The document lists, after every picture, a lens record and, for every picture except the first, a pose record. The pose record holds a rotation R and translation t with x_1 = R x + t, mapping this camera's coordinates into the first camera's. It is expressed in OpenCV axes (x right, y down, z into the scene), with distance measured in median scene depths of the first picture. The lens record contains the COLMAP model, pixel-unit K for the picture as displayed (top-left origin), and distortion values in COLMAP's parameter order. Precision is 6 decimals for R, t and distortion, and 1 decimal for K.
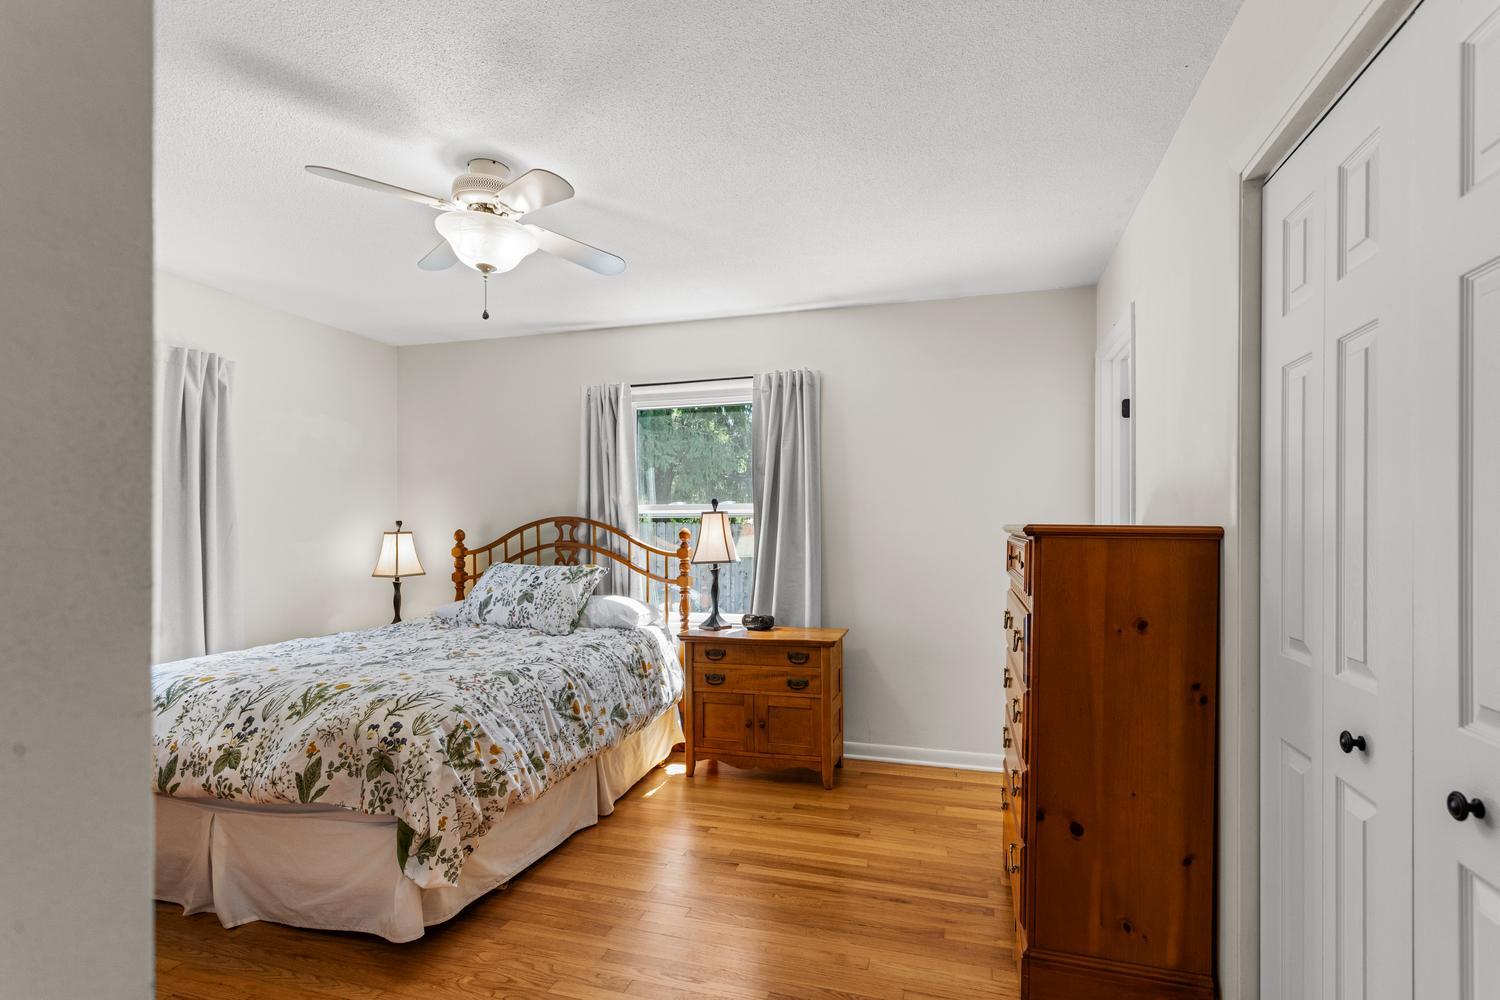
lens RADIAL K [[728.2, 0, 751.0], [0, 728.2, 508.2], [0, 0, 1]] dist [0.002424, 0.000972]
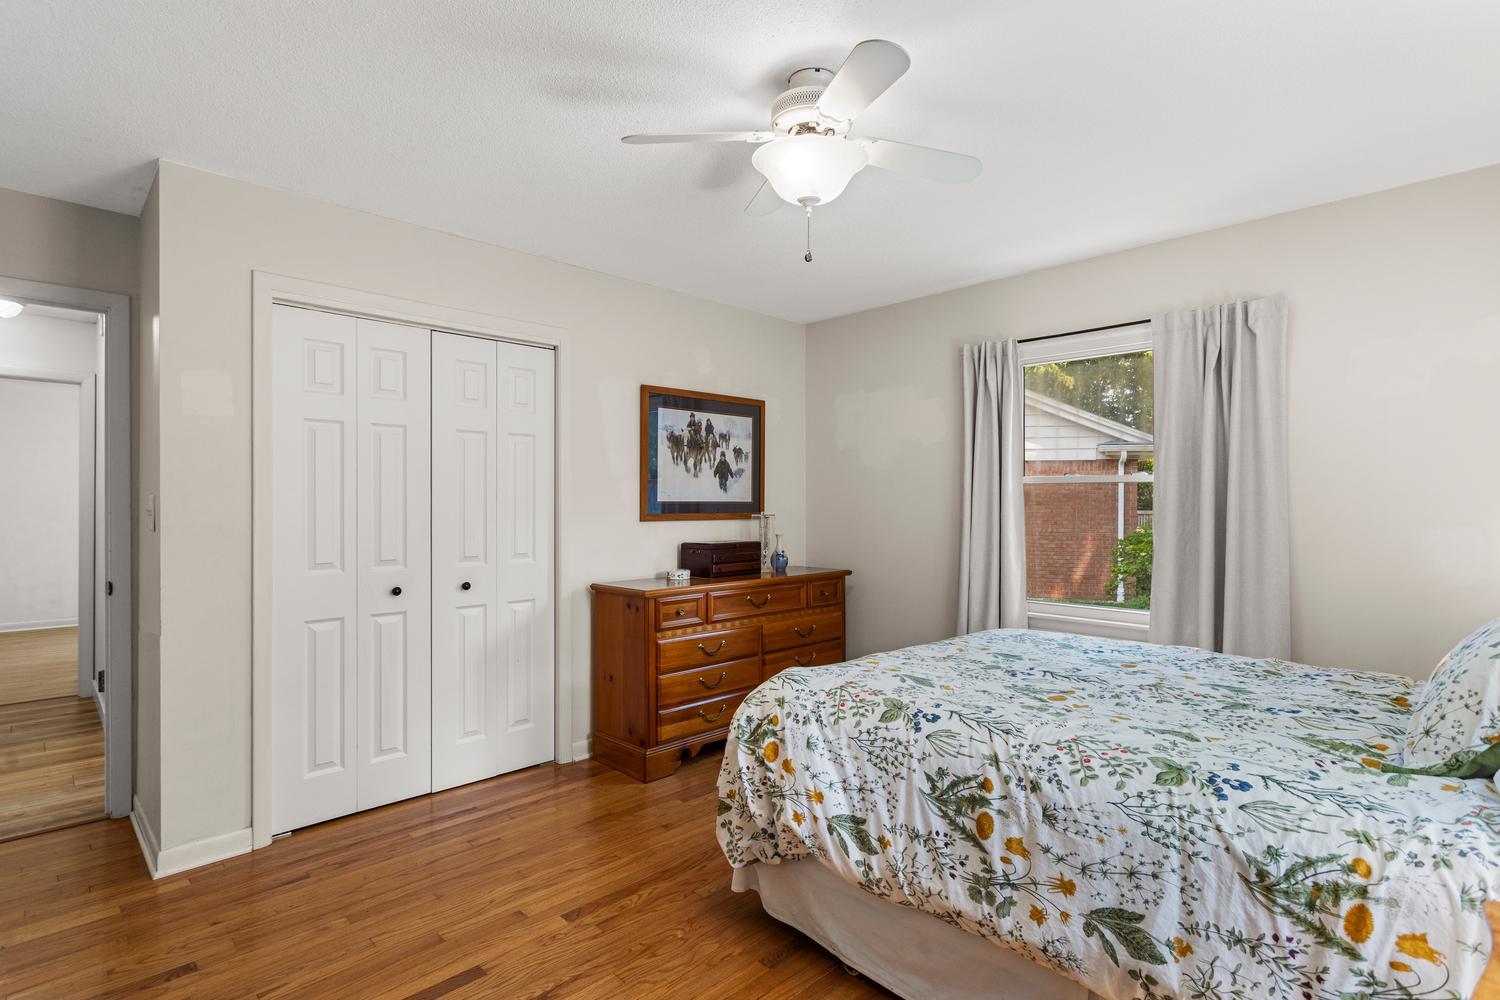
lens RADIAL K [[728.2, 0, 751.0], [0, 728.2, 508.2], [0, 0, 1]] dist [0.002424, 0.000972]
pose [[-0.476267, -0.010227, -0.879241, 0.359889], [0.013223, 0.999736, -0.018790, 0.037422], [0.879201, -0.020575, -0.476006, 1.165444]]
